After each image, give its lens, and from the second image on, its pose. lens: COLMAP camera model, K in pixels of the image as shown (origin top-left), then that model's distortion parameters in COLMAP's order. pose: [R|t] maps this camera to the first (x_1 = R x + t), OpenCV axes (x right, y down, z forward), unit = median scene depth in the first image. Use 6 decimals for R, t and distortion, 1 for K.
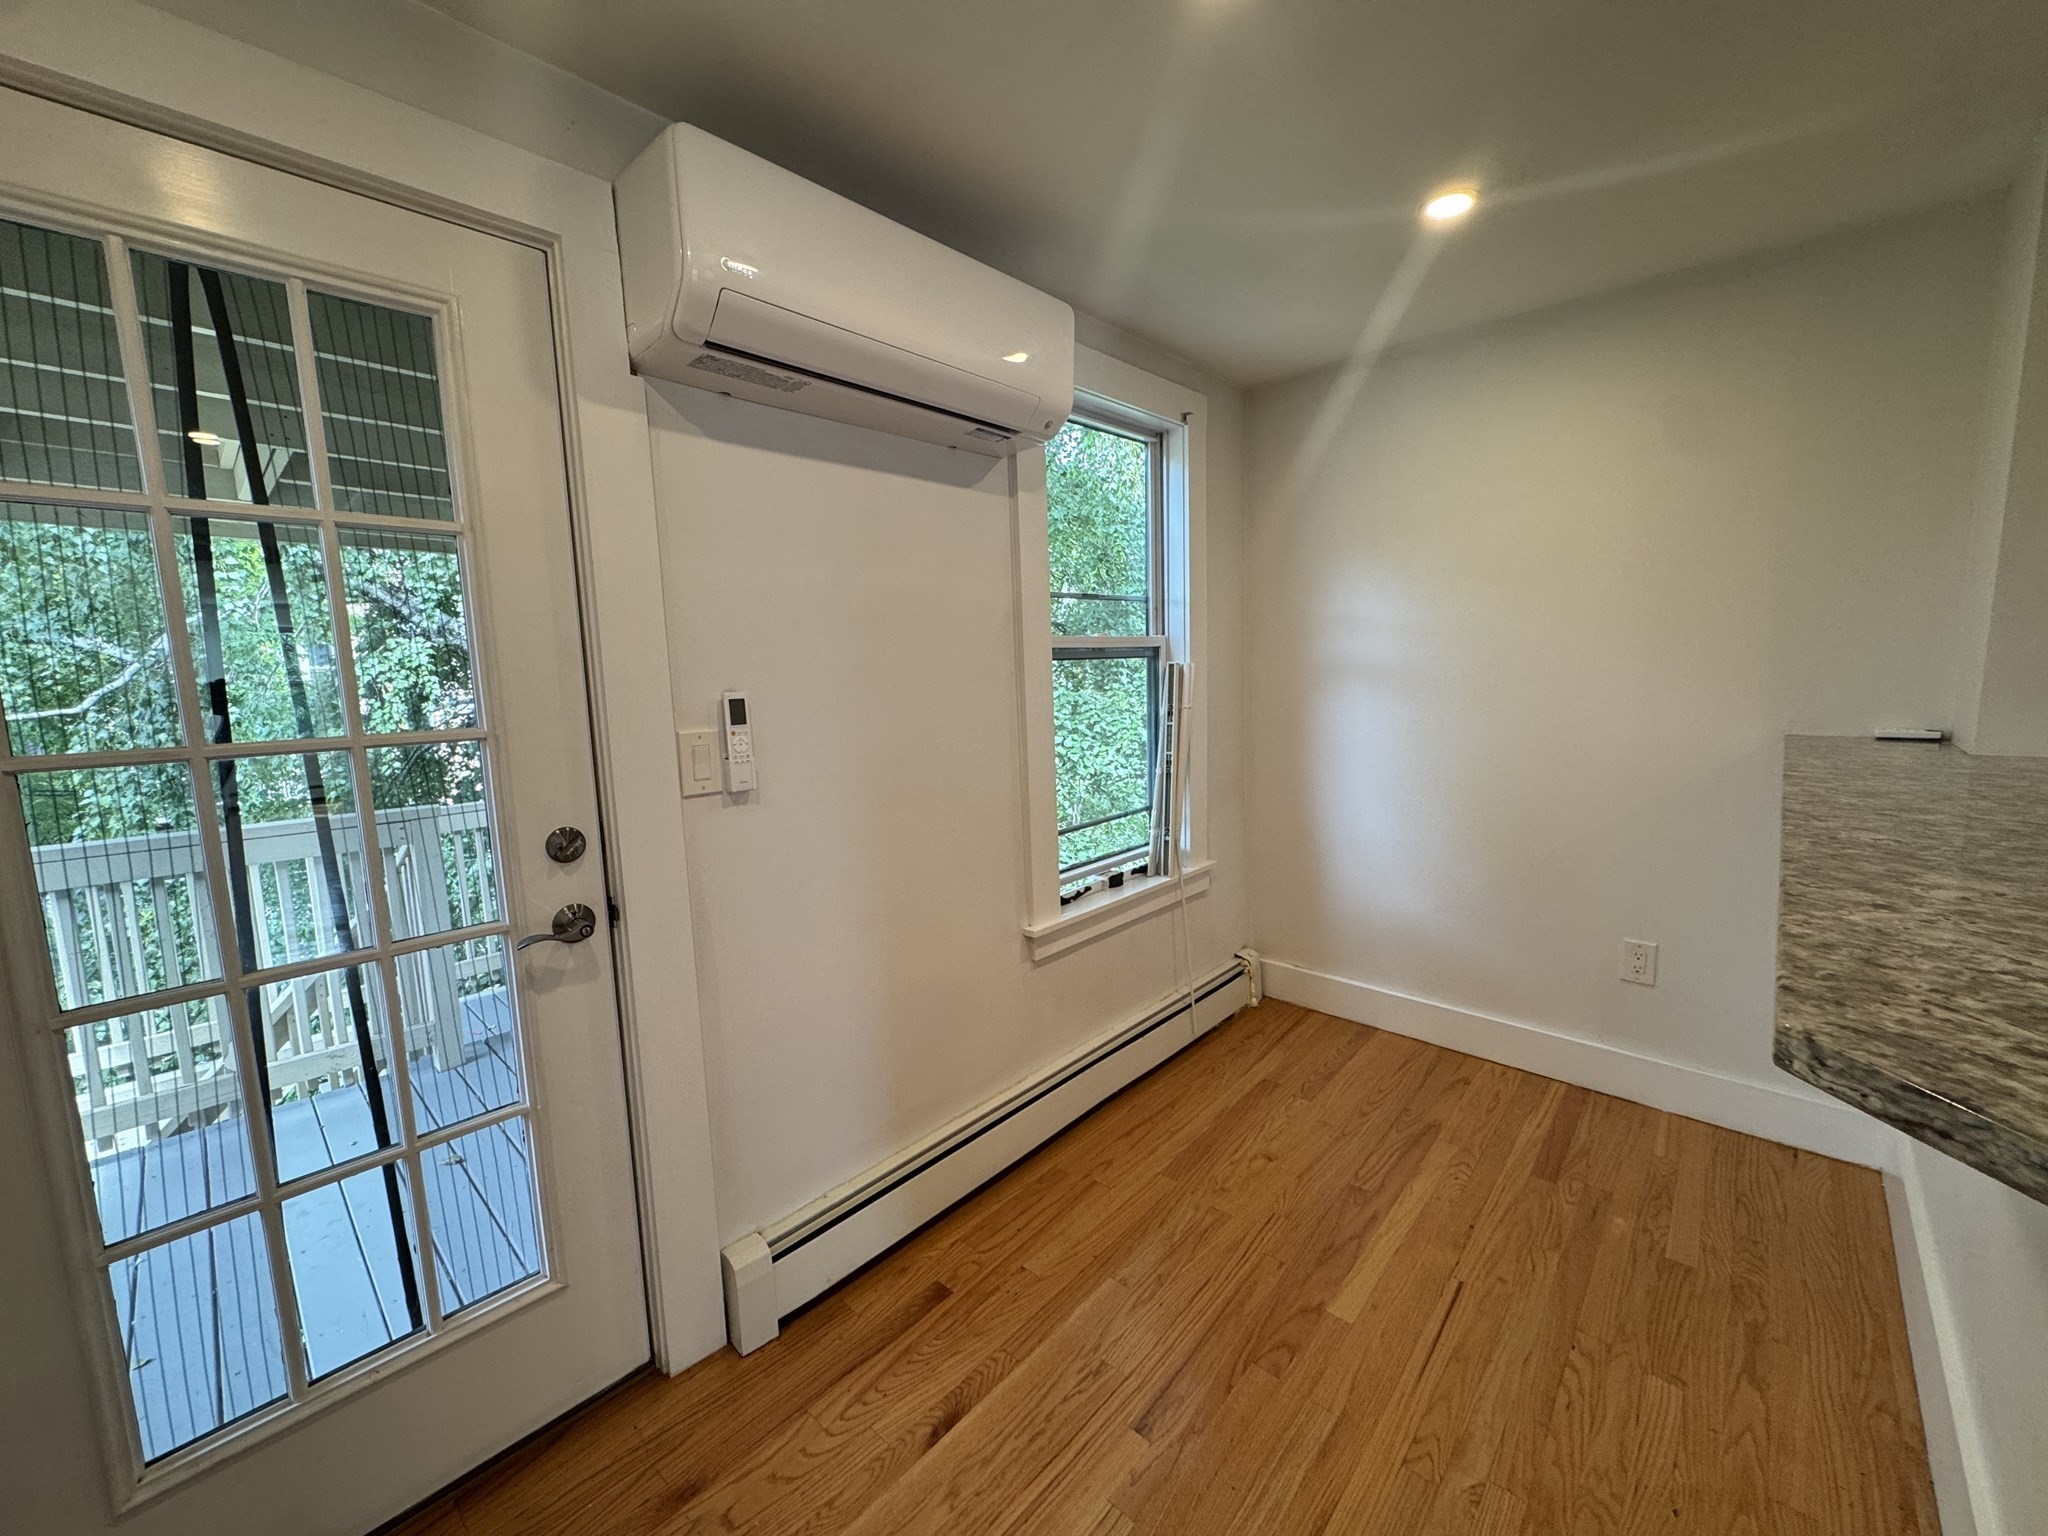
lens RADIAL K [[815.7, 0, 1023.0], [0, 815.7, 765.7], [0, 0, 1]] dist [-0.002797, -0.000219]
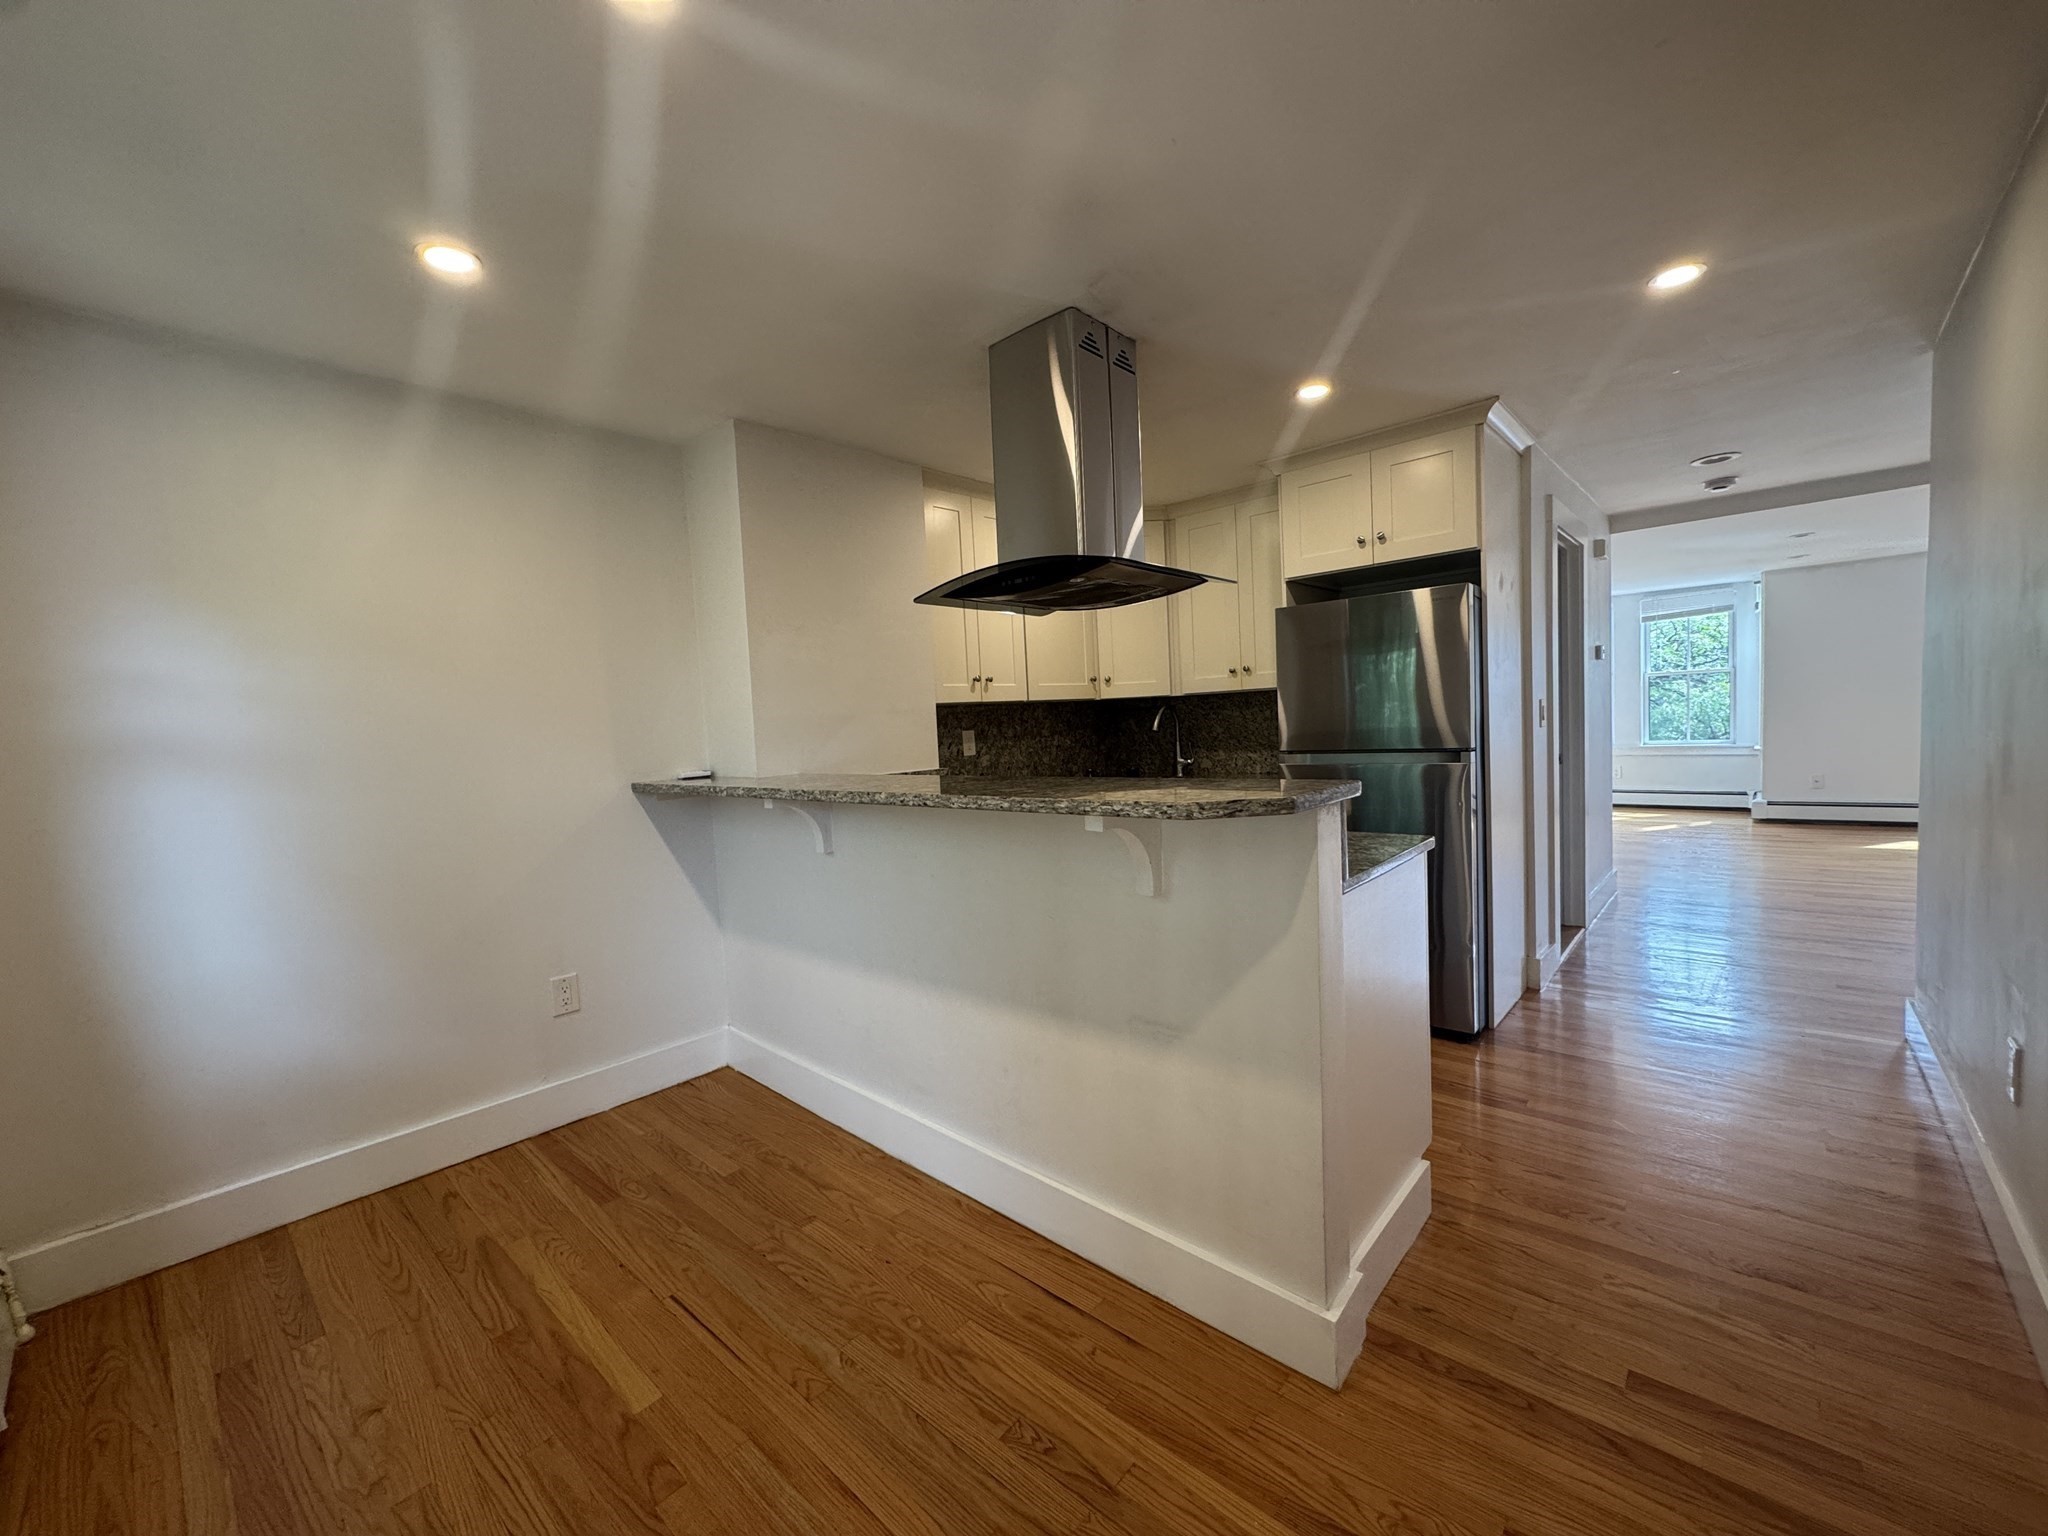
lens RADIAL K [[815.7, 0, 1023.2], [0, 815.7, 766.2], [0, 0, 1]] dist [-0.002797, -0.000219]
pose [[-0.018412, -0.028522, 0.999424, -0.370601], [0.173720, 0.984298, 0.031290, 0.004294], [-0.984623, 0.174196, -0.013168, 0.328463]]
